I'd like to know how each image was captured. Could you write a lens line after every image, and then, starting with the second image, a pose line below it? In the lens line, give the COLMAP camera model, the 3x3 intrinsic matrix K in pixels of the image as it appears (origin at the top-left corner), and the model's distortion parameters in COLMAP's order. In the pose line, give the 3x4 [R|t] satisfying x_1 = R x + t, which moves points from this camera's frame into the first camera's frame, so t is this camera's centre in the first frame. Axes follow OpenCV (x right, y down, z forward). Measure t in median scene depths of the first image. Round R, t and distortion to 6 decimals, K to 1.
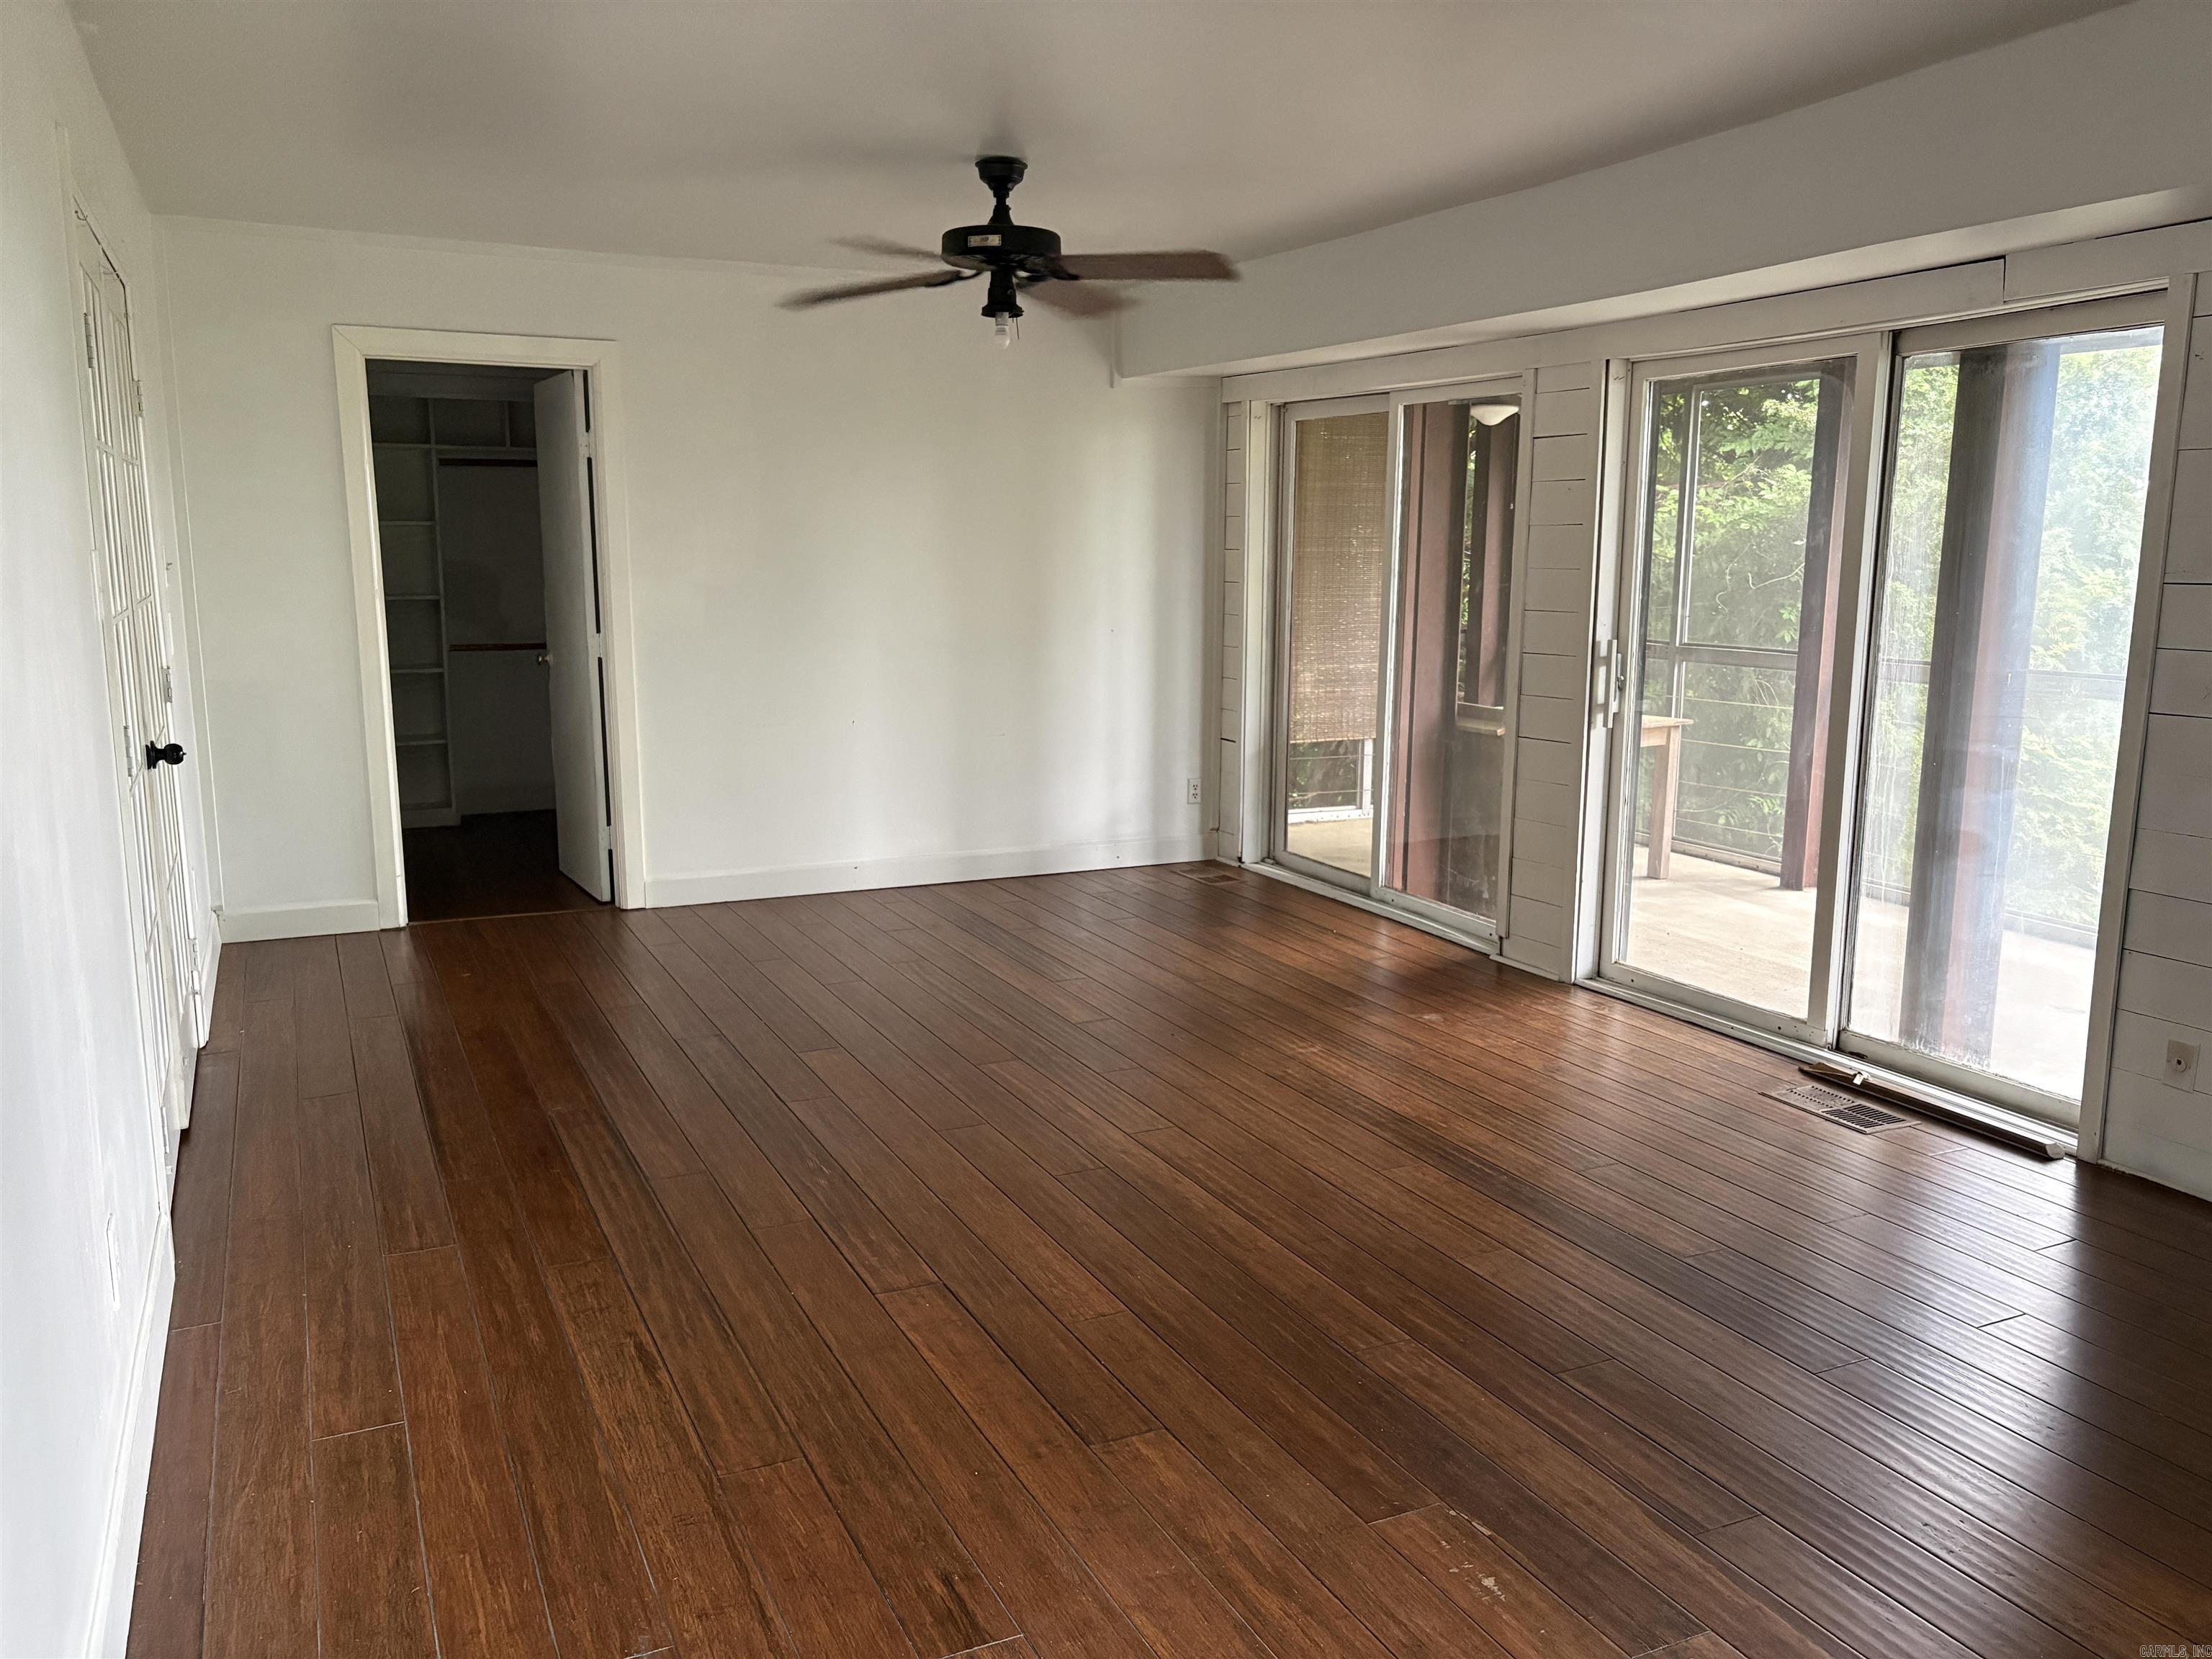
lens RADIAL K [[1678.0, 0, 1101.8], [0, 1678.0, 836.7], [0, 0, 1]] dist [0.054991, -0.068240]
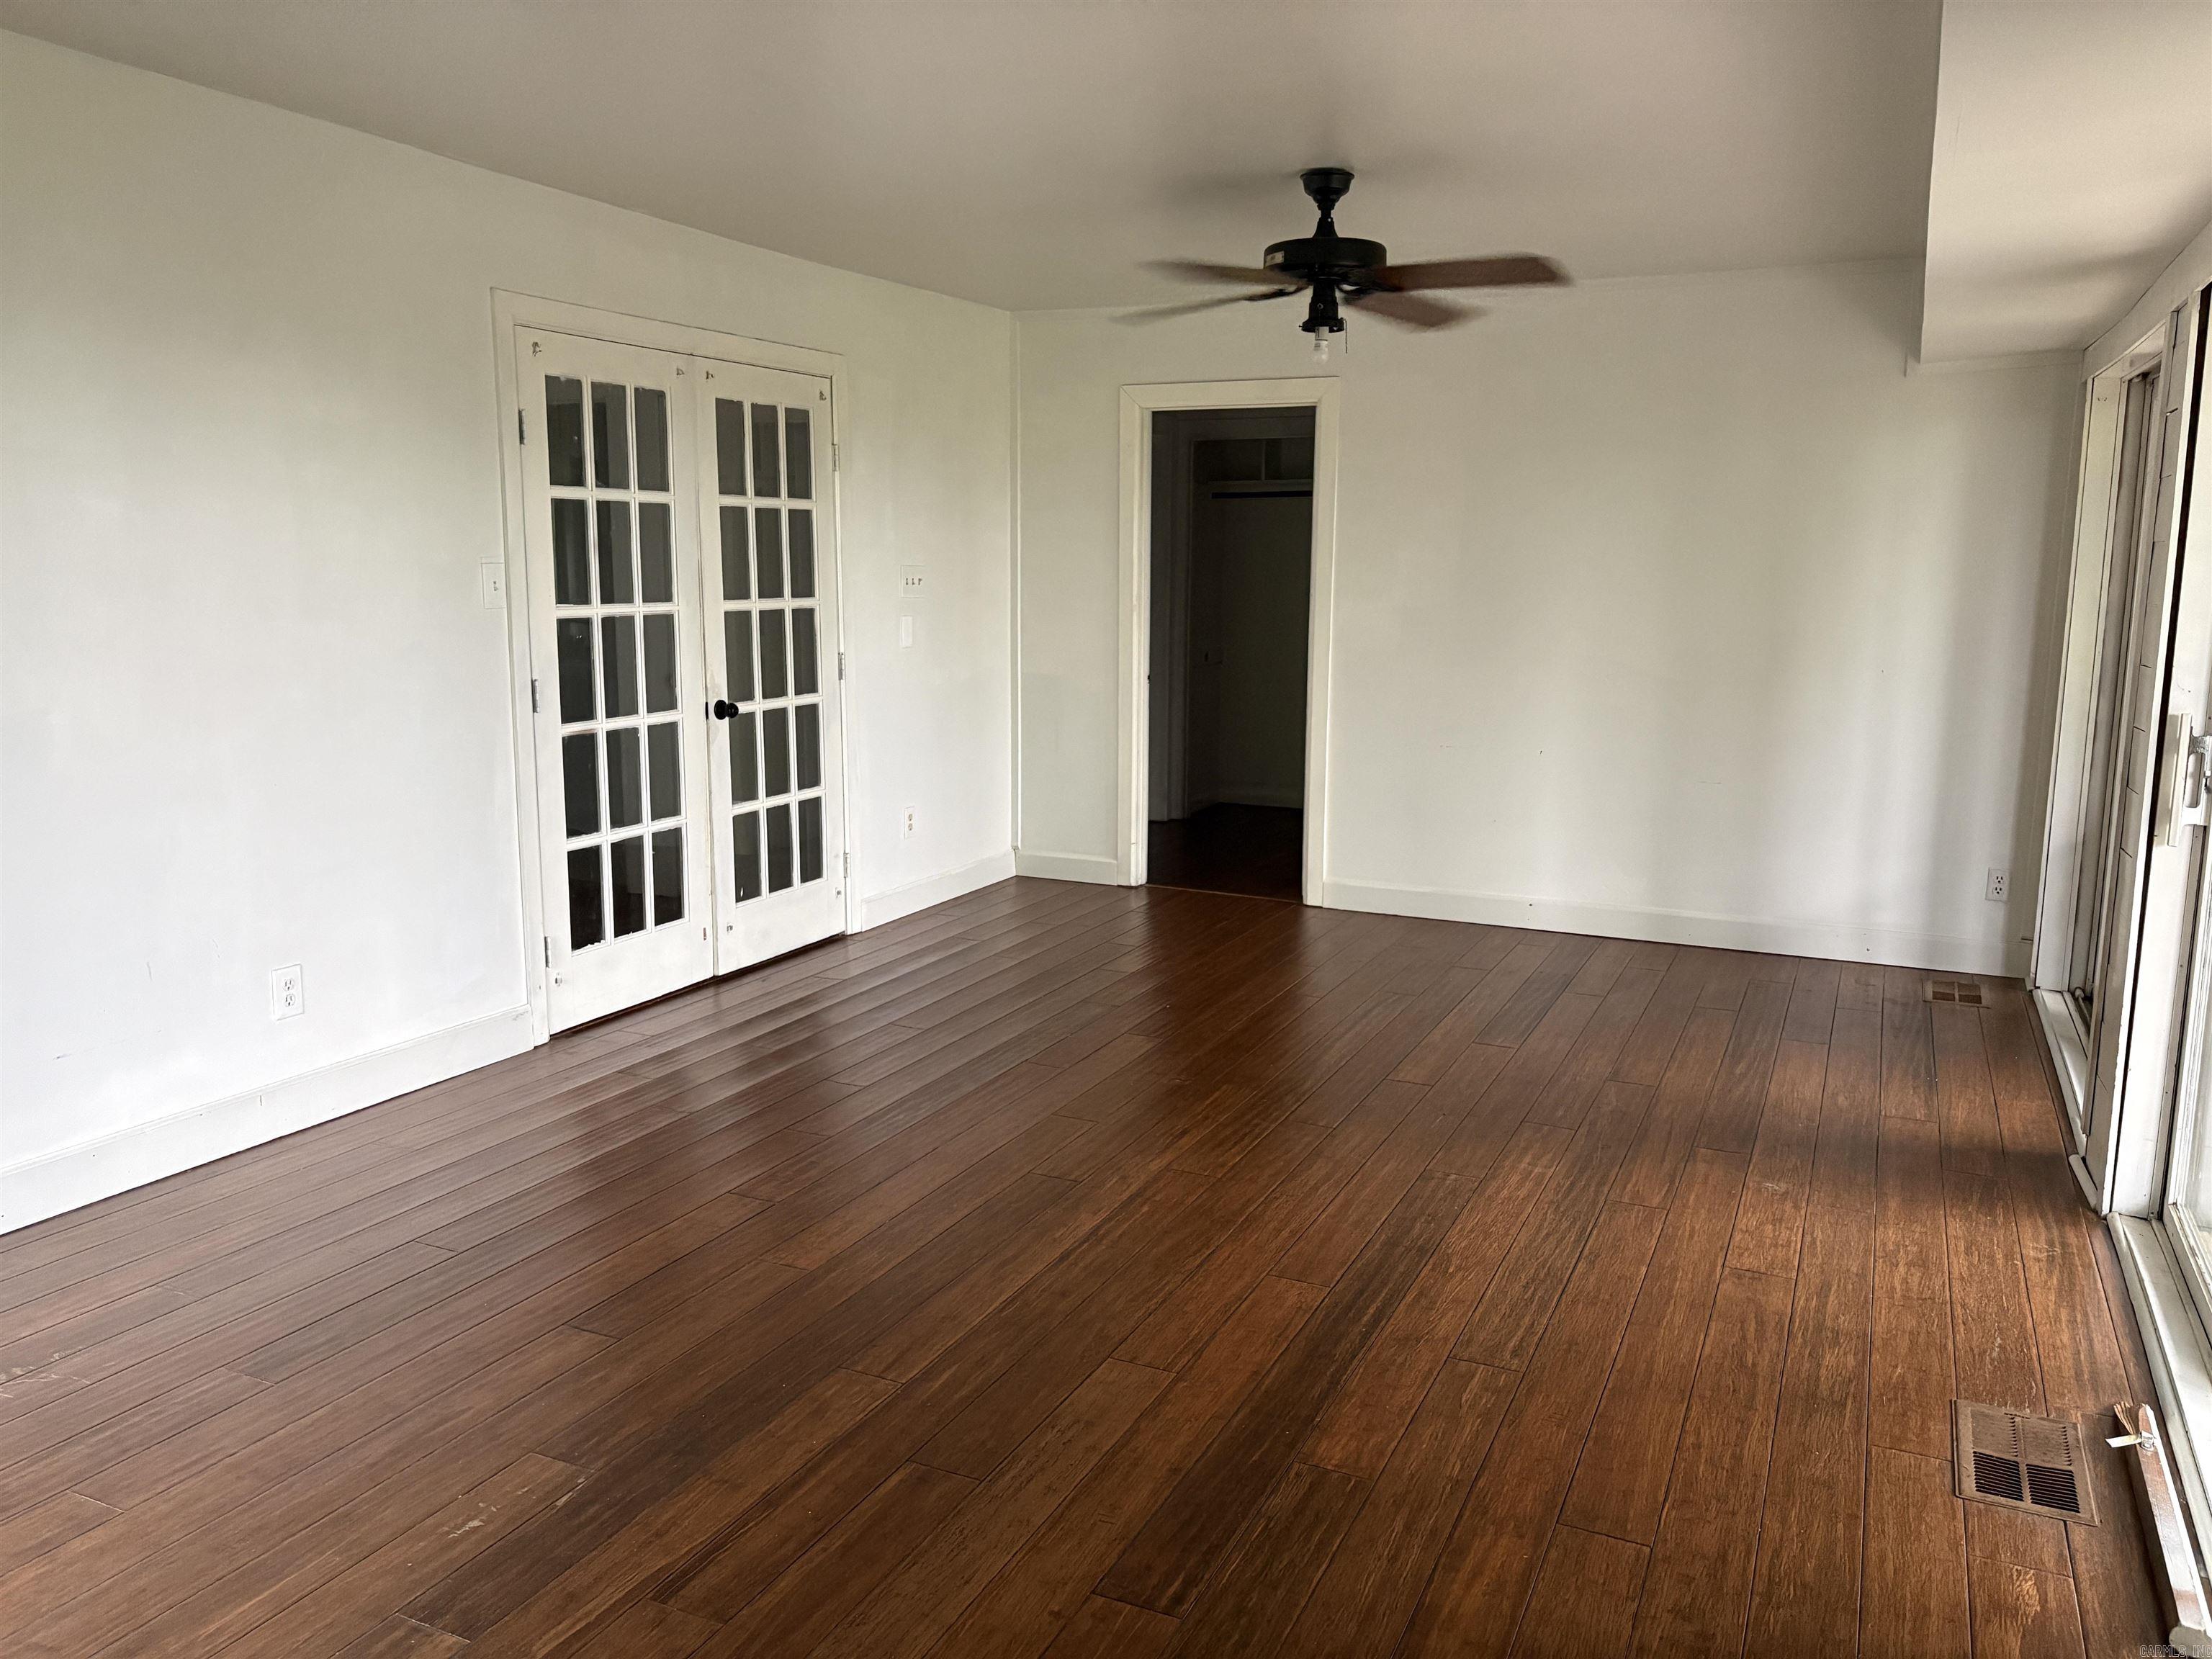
lens RADIAL K [[1677.3, 0, 1106.0], [0, 1677.3, 829.5], [0, 0, 1]] dist [-0.002047, -0.000060]
pose [[0.630373, 0.124770, -0.766200, 0.641012], [-0.140588, 0.989027, 0.045390, -0.049810], [0.763456, 0.079106, 0.640997, 0.306647]]
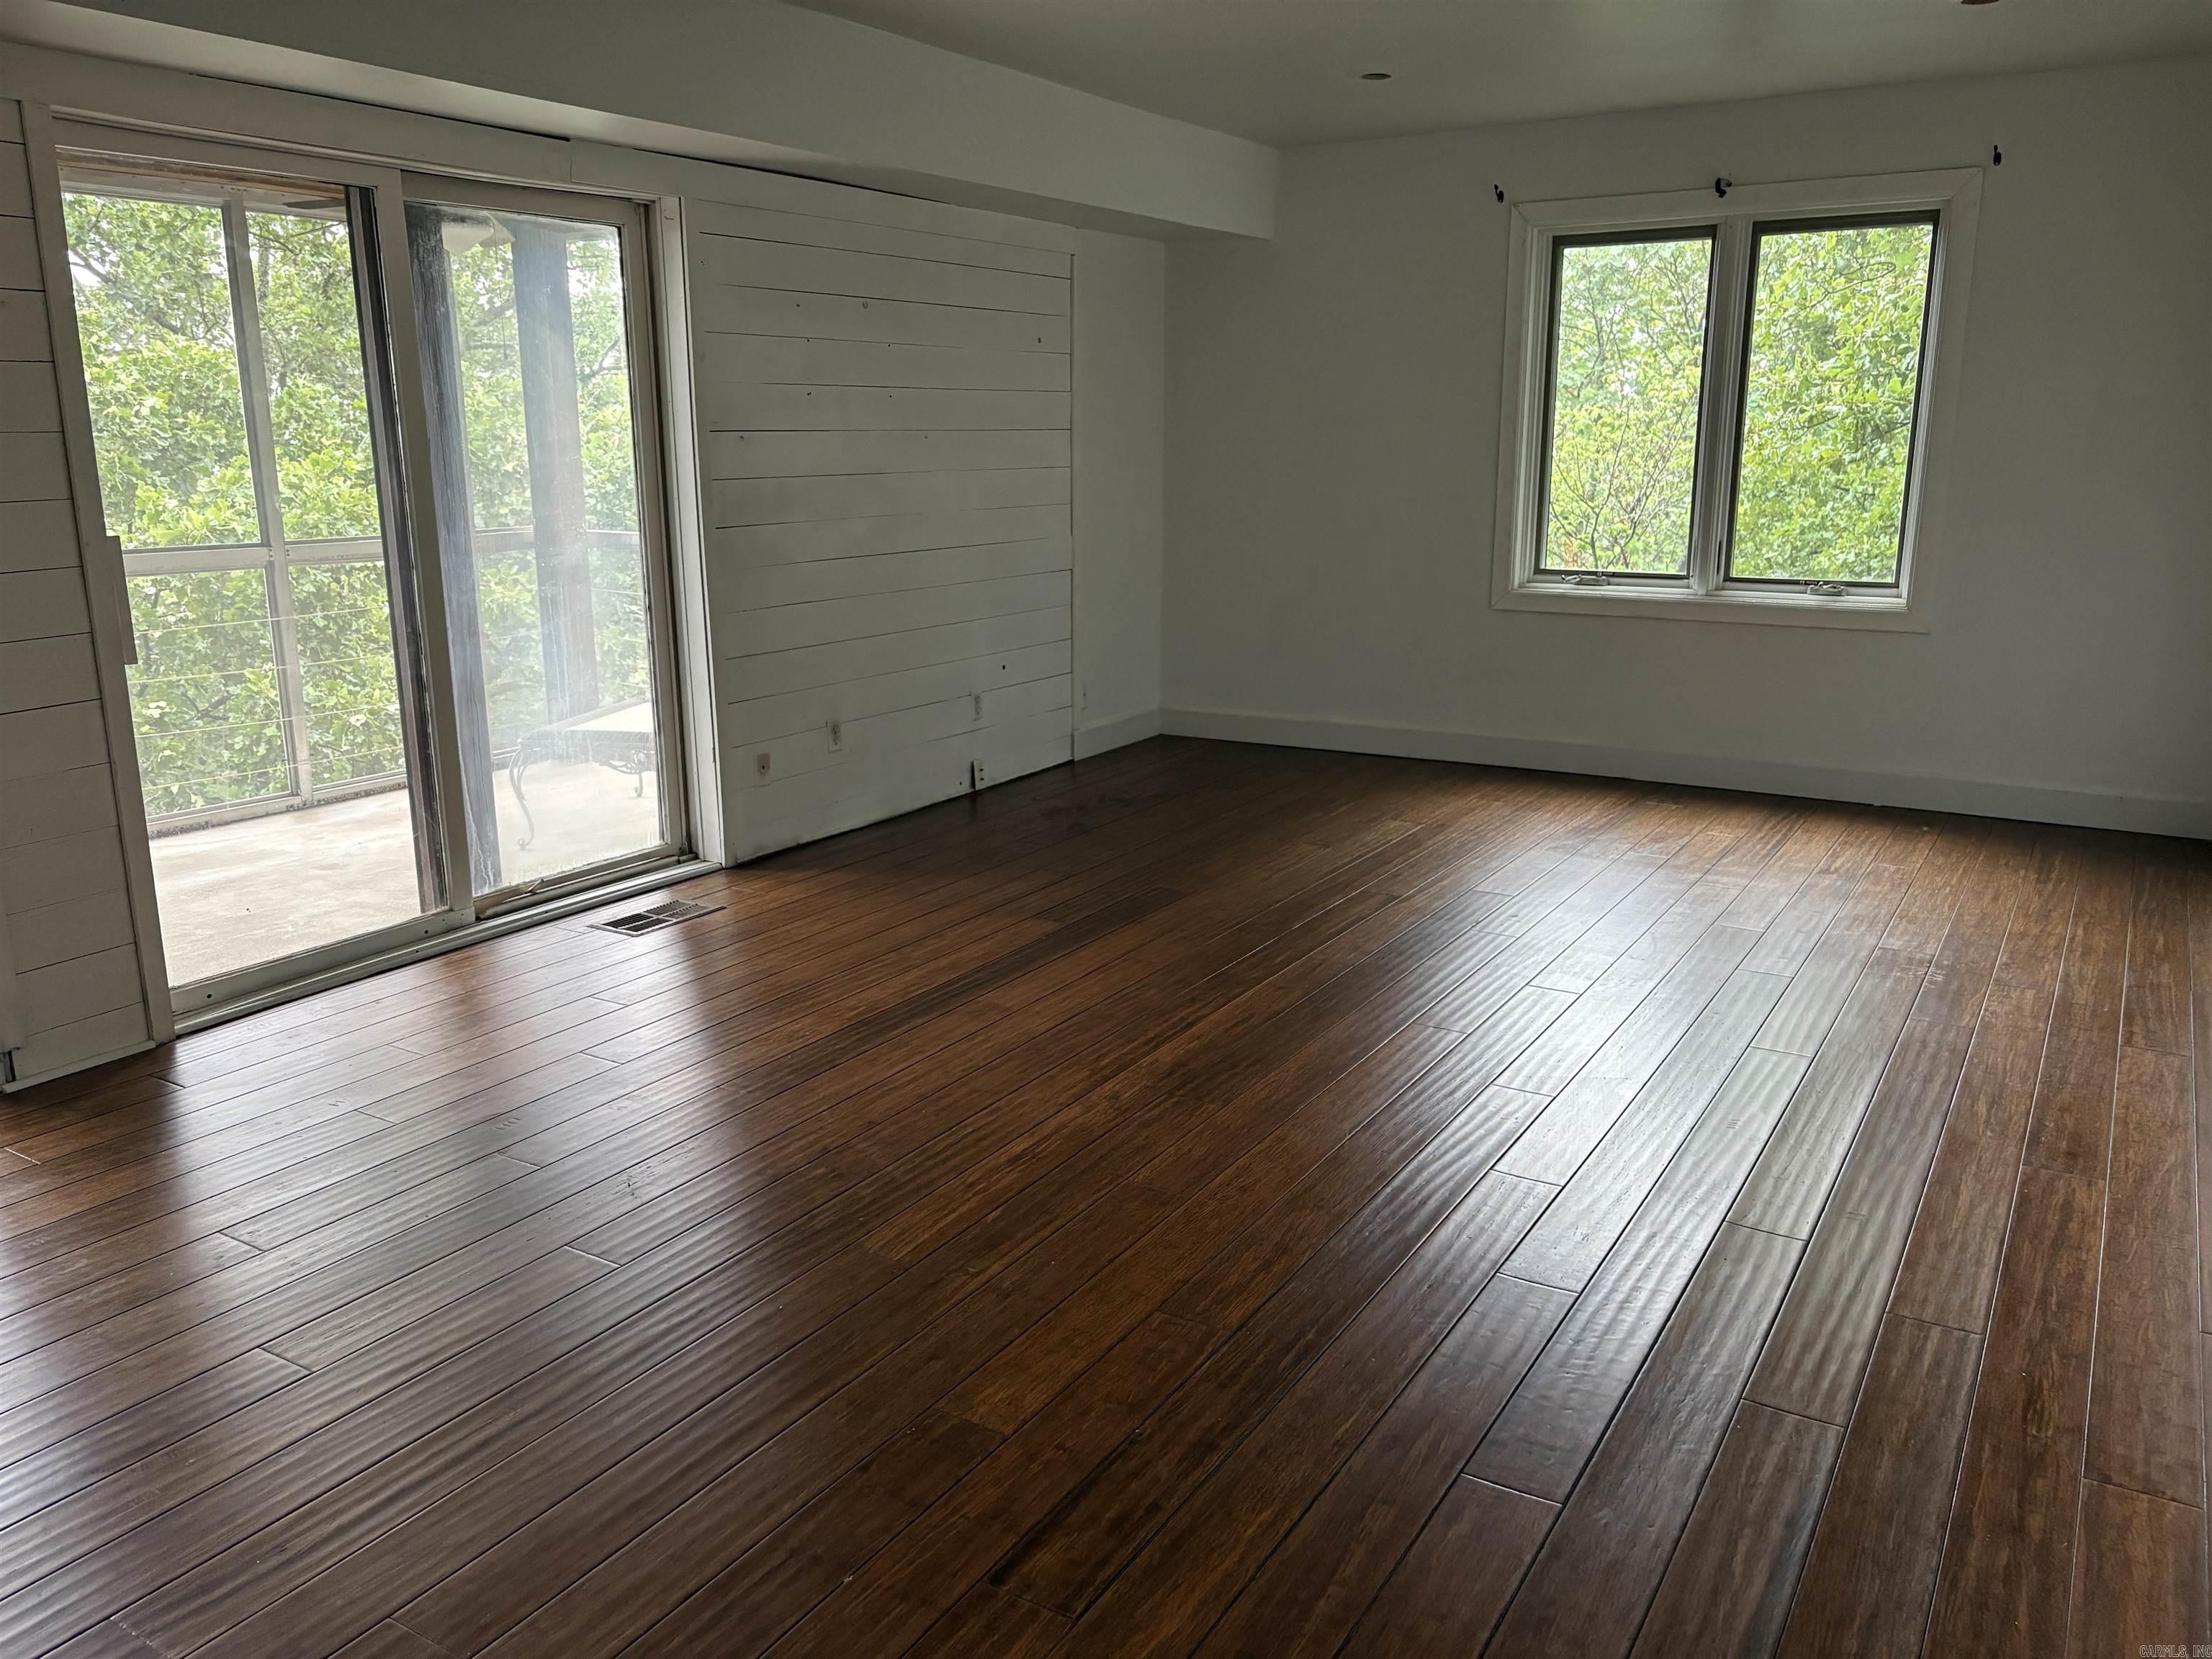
lens RADIAL K [[1678.0, 0, 1101.8], [0, 1678.0, 836.7], [0, 0, 1]] dist [0.054991, -0.068240]
pose [[-0.539527, -0.200295, 0.817797, -0.589251], [0.147376, 0.933832, 0.325943, -0.197341], [-0.828970, 0.296379, -0.474309, 1.211899]]
